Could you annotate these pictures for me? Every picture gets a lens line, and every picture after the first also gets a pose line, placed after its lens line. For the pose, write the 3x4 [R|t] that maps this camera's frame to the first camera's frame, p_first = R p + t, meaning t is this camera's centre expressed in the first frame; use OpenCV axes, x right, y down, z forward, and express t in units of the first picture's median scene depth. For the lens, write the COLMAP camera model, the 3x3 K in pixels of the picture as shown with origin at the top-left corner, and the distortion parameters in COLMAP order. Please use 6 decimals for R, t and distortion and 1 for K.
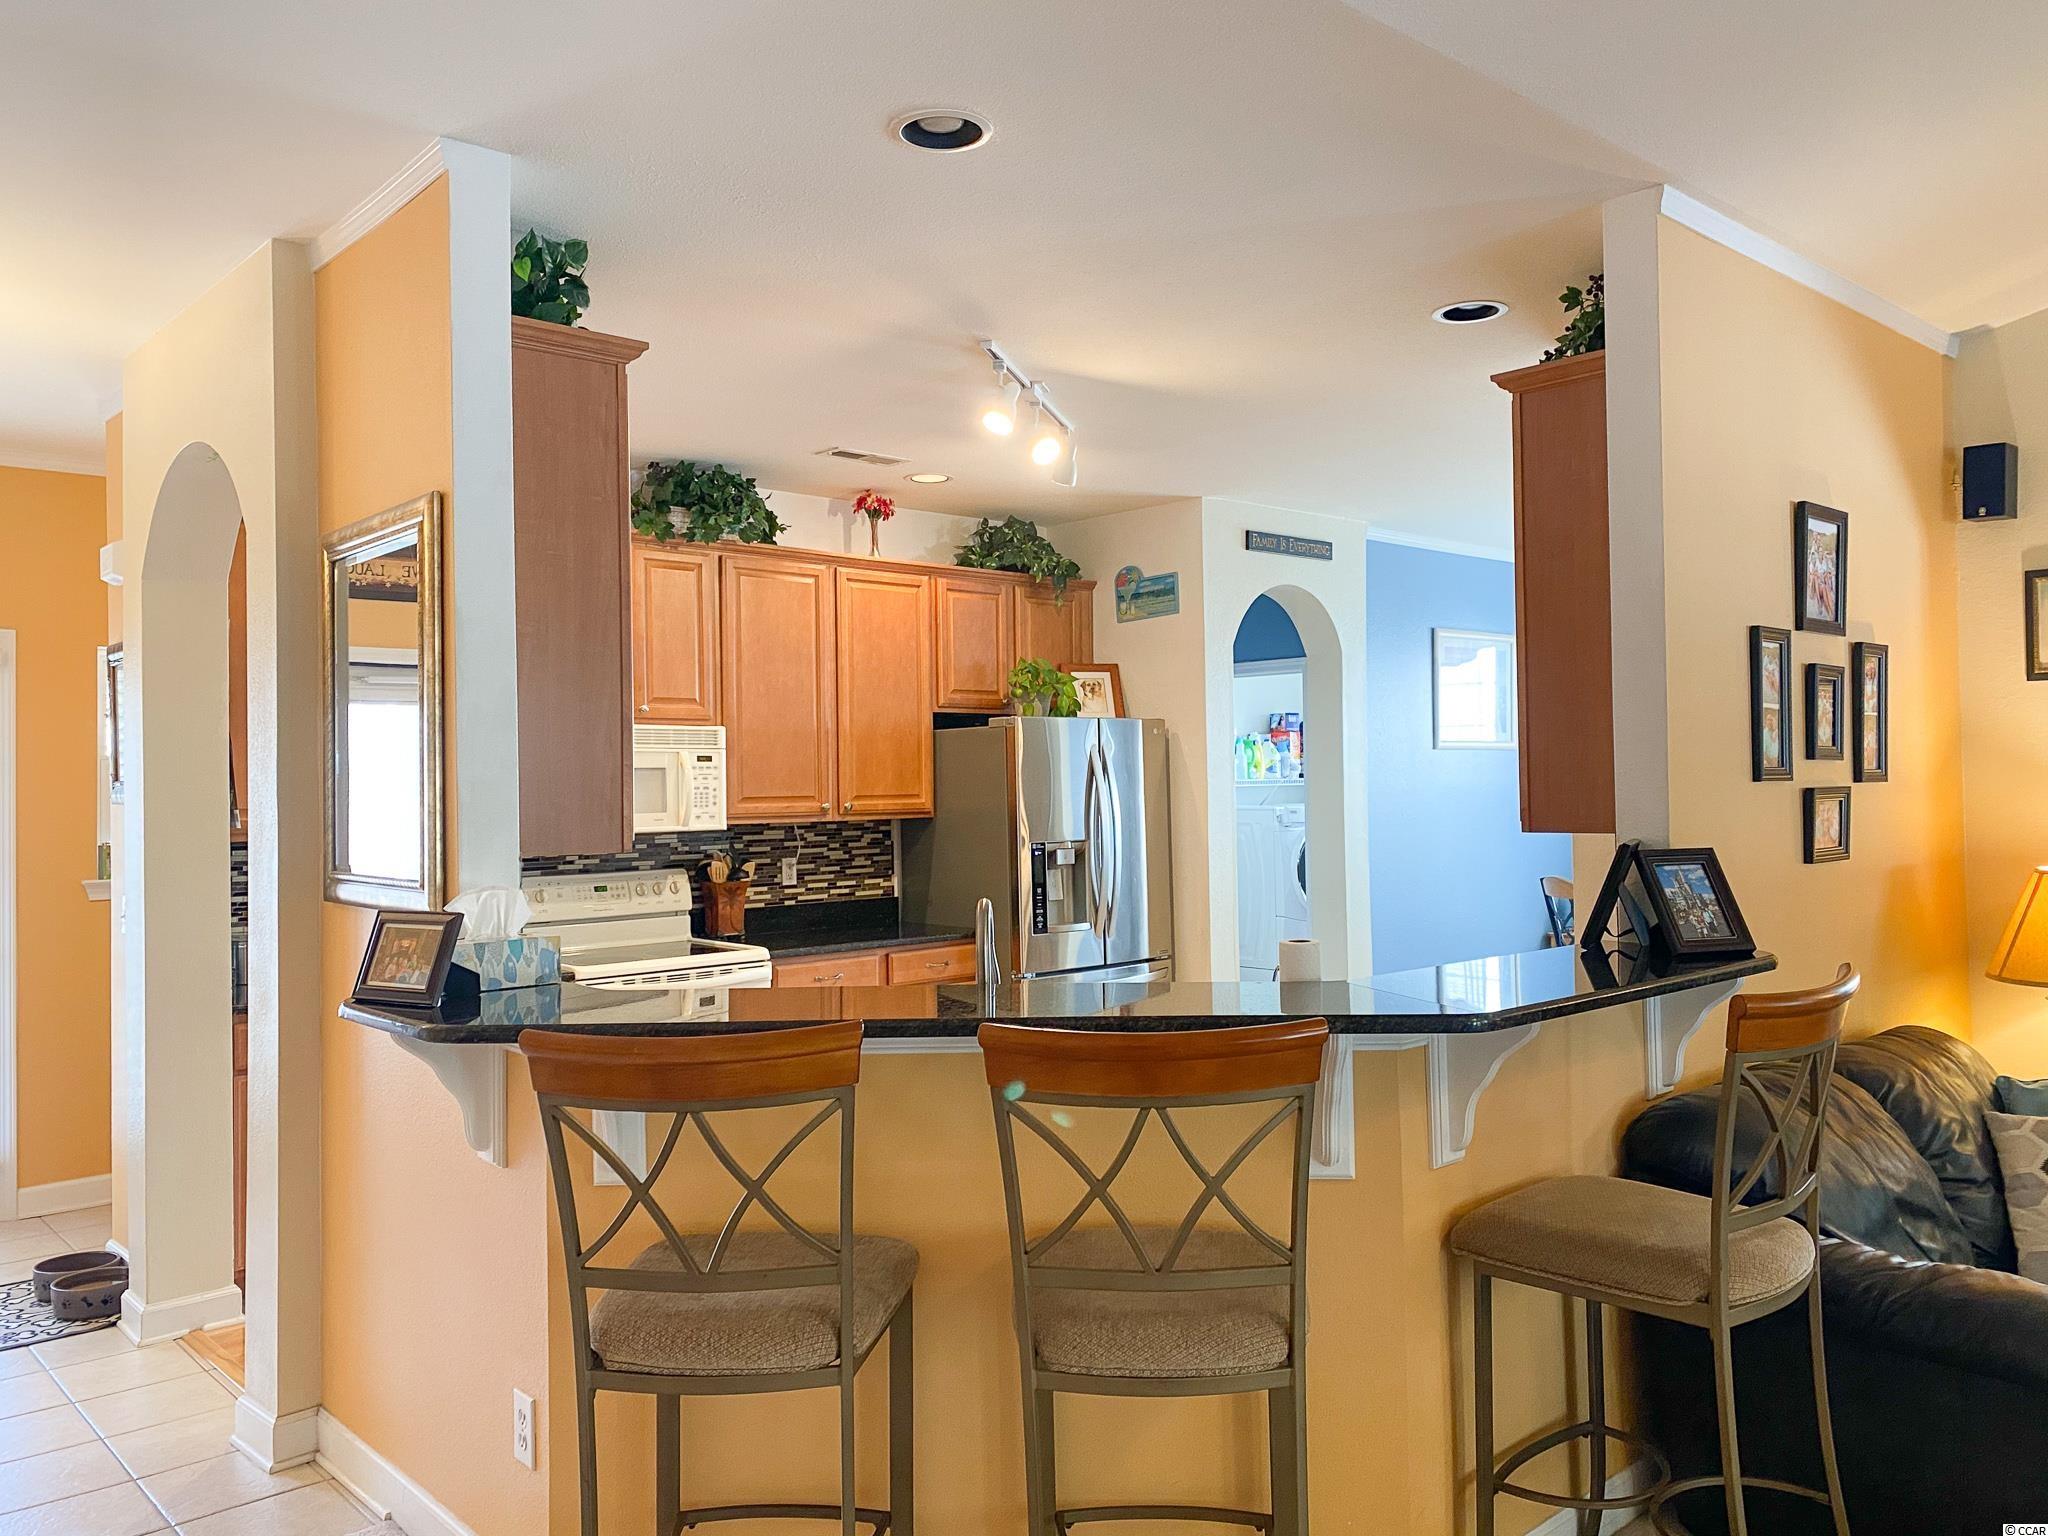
lens RADIAL K [[1556.5, 0, 1018.2], [0, 1556.5, 756.9], [0, 0, 1]] dist [0.010215, -0.002664]
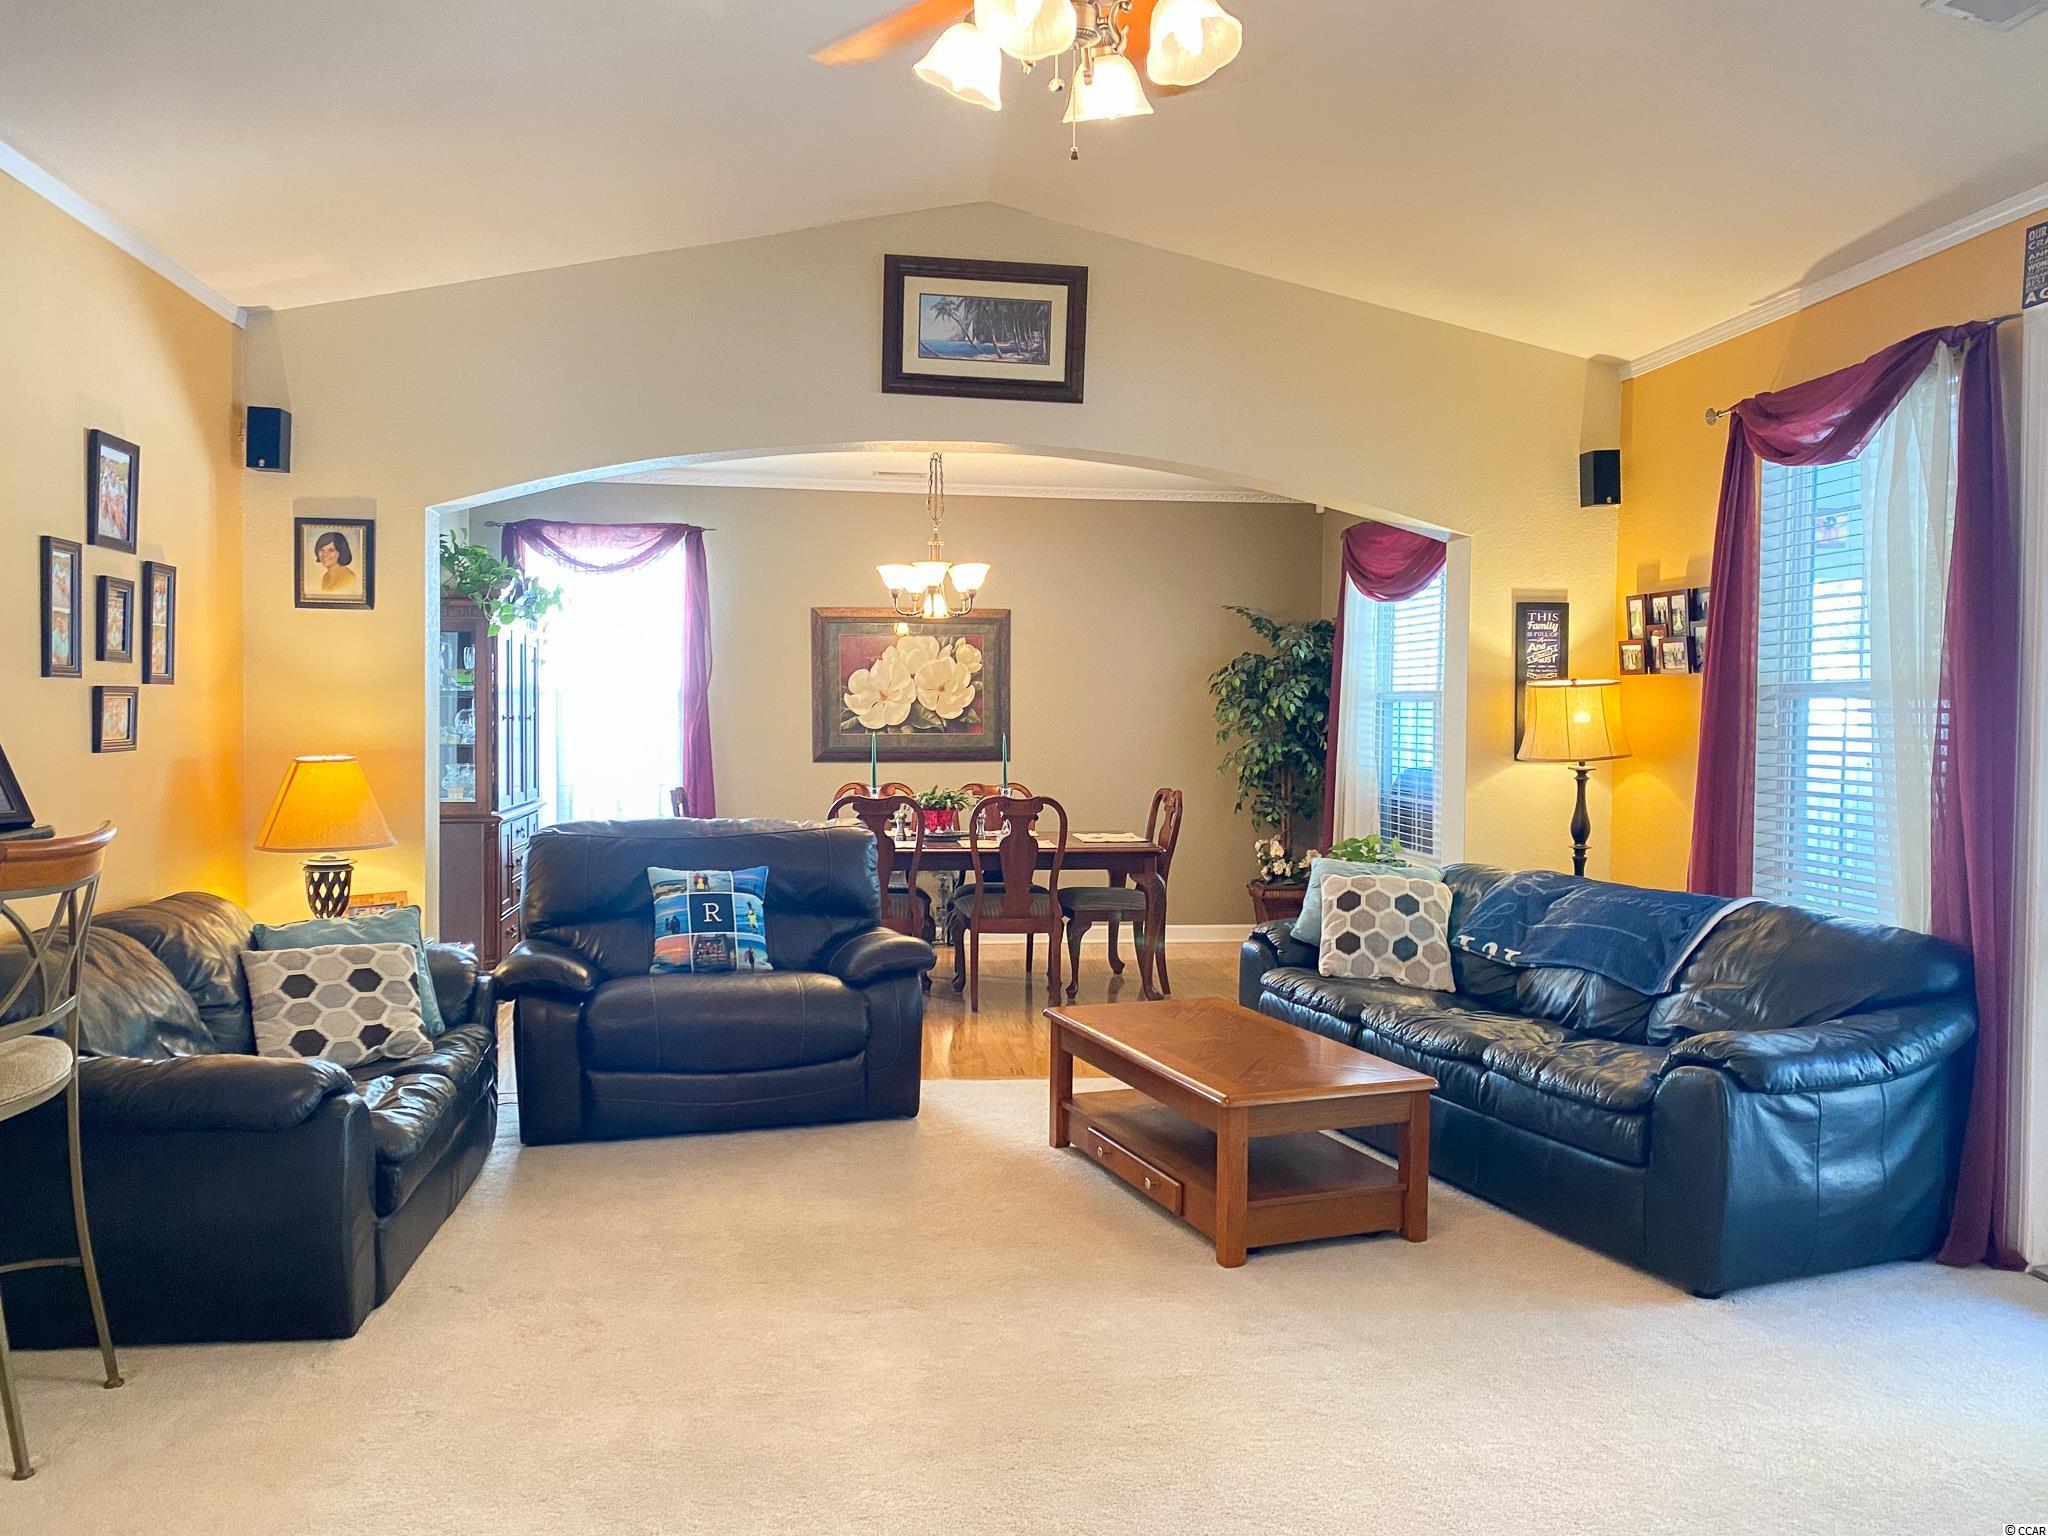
lens RADIAL K [[1564.5, 0, 1028.4], [0, 1564.5, 744.7], [0, 0, 1]] dist [0.064036, -0.066864]
pose [[0.567119, 0.000702, 0.823636, -0.056586], [-0.028370, 0.999423, 0.018682, 0.022249], [-0.823147, -0.033961, 0.566811, -0.206549]]
